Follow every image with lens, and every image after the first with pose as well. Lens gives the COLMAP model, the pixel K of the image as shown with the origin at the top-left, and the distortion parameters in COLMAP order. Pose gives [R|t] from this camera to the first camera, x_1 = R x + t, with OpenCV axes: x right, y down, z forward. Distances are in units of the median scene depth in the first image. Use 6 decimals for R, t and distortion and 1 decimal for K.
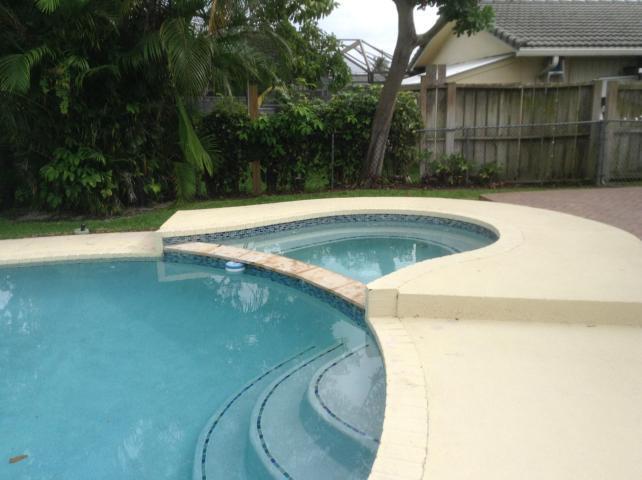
lens RADIAL K [[610.3, 0, 319.0], [0, 610.3, 245.1], [0, 0, 1]] dist [0.068204, 0.000000]
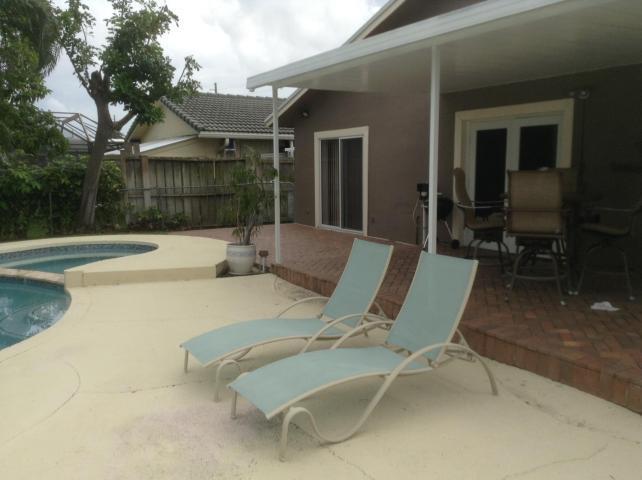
lens RADIAL K [[610.3, 0, 327.6], [0, 610.3, 241.1], [0, 0, 1]] dist [0.068204, 0.000000]
pose [[0.911990, -0.044626, 0.407778, 0.018934], [0.089165, 0.991863, -0.090869, 0.085115], [-0.400404, 0.119231, 0.908548, -0.381957]]
